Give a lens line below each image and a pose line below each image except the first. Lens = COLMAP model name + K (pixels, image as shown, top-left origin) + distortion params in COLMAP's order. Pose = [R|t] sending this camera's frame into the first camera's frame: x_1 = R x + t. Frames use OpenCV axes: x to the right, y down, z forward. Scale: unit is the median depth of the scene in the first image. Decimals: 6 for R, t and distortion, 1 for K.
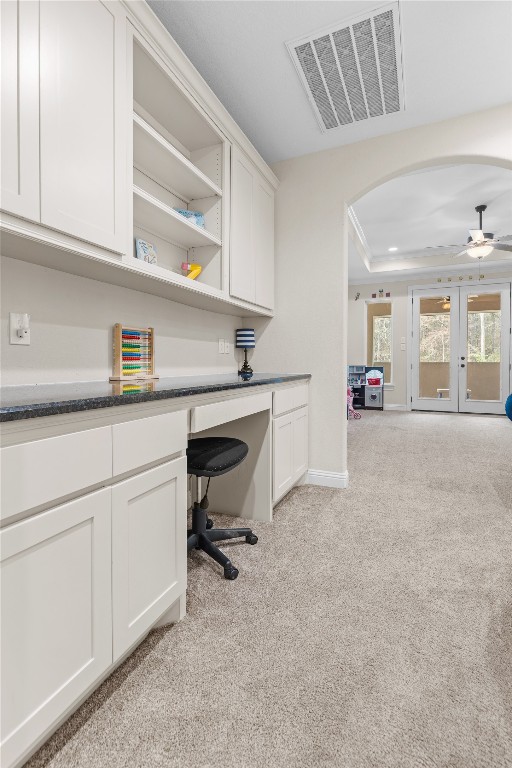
lens RADIAL K [[353.3, 0, 253.9], [0, 353.3, 364.5], [0, 0, 1]] dist [0.004855, -0.000119]
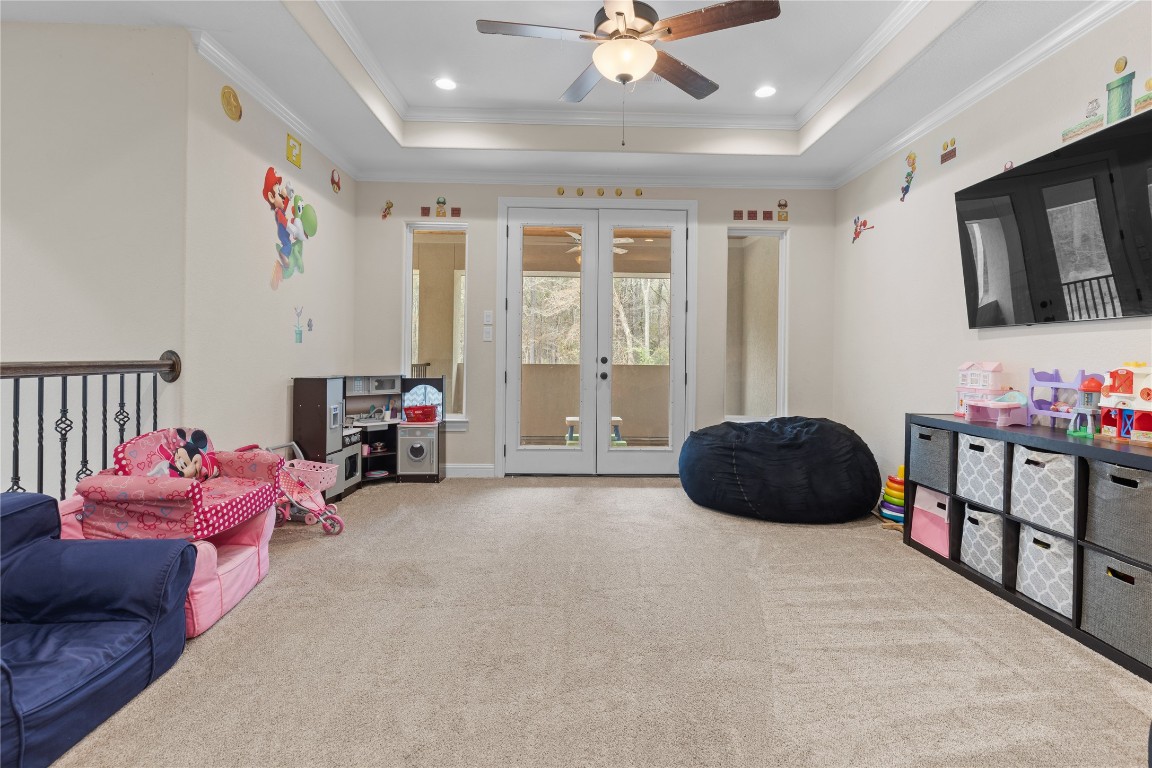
lens RADIAL K [[530.0, 0, 582.2], [0, 530.0, 359.7], [0, 0, 1]] dist [0.004855, -0.000119]
pose [[0.900203, 0.004007, 0.435453, 0.238465], [-0.003570, 0.999992, -0.001822, -0.015398], [-0.435457, 0.000086, 0.900210, 0.349572]]
